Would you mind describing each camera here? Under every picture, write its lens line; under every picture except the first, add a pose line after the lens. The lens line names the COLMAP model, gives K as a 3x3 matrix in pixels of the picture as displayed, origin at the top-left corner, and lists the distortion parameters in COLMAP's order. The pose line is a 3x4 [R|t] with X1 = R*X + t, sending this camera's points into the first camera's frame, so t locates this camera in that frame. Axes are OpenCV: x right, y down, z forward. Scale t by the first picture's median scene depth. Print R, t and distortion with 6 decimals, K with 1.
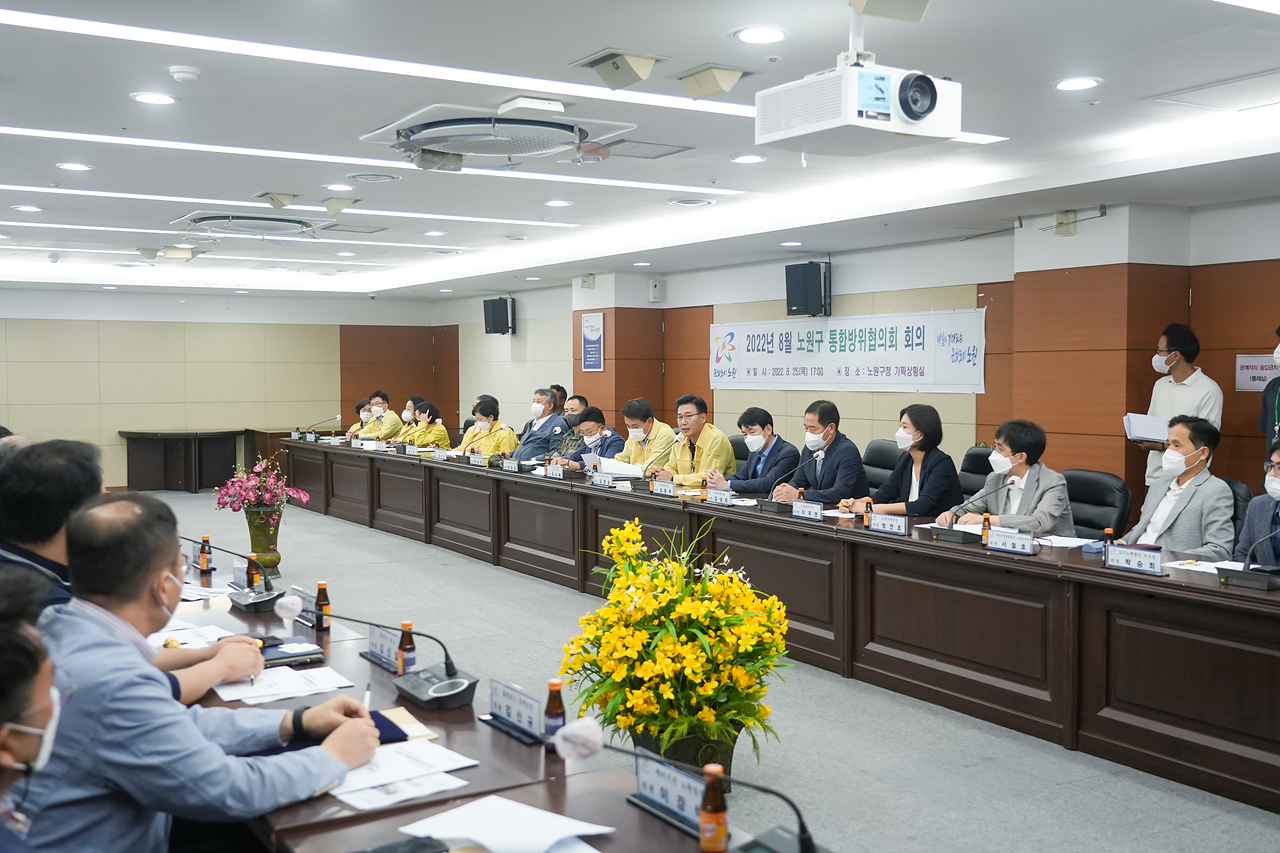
lens RADIAL K [[1268.3, 0, 640.0], [0, 1268.3, 426.5], [0, 0, 1]] dist [-0.003216, 0.001193]
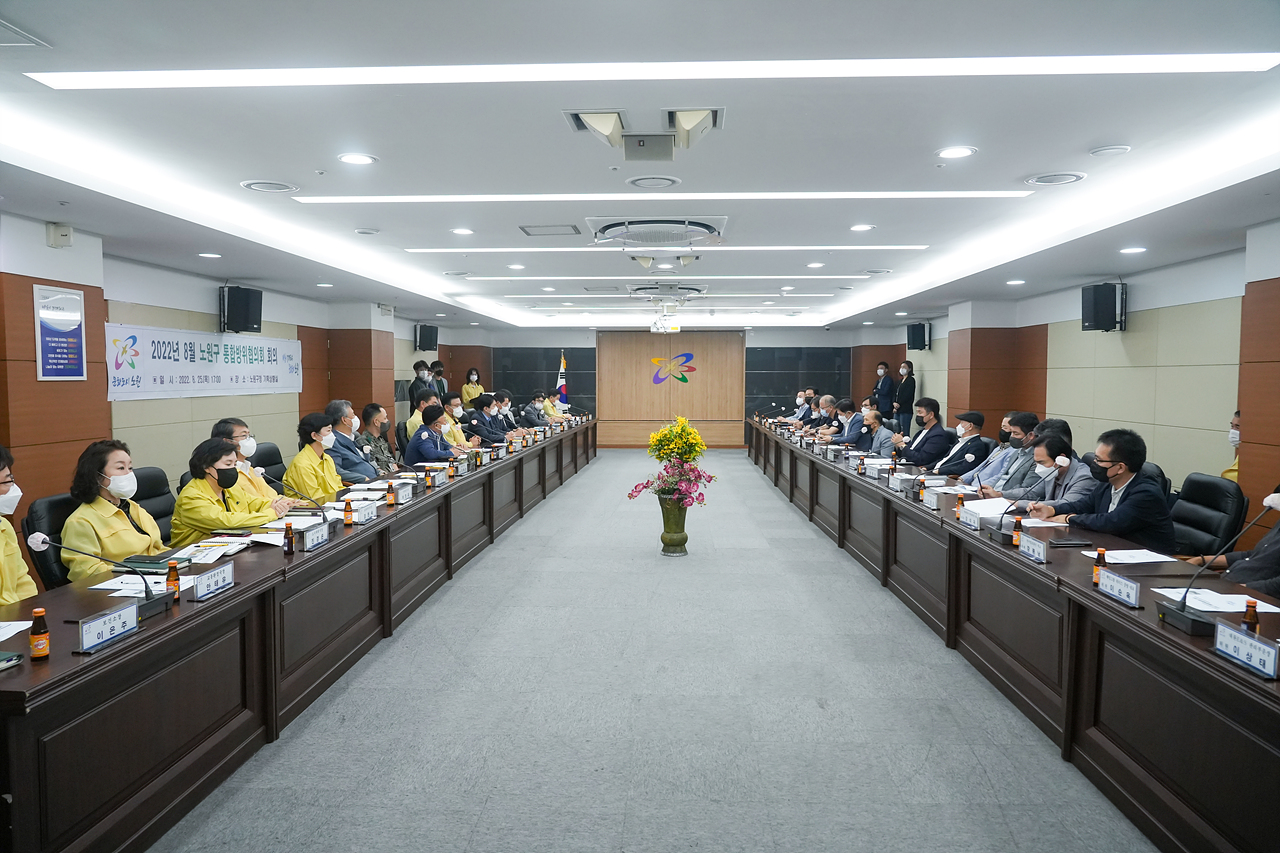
lens RADIAL K [[867.5, 0, 640.0], [0, 867.5, 426.5], [0, 0, 1]] dist [-0.001524, -0.001705]
pose [[-0.837932, -0.032807, 0.544788, -0.684097], [0.021579, 0.995420, 0.093134, -0.073302], [-0.545349, 0.089796, -0.833386, 1.617054]]
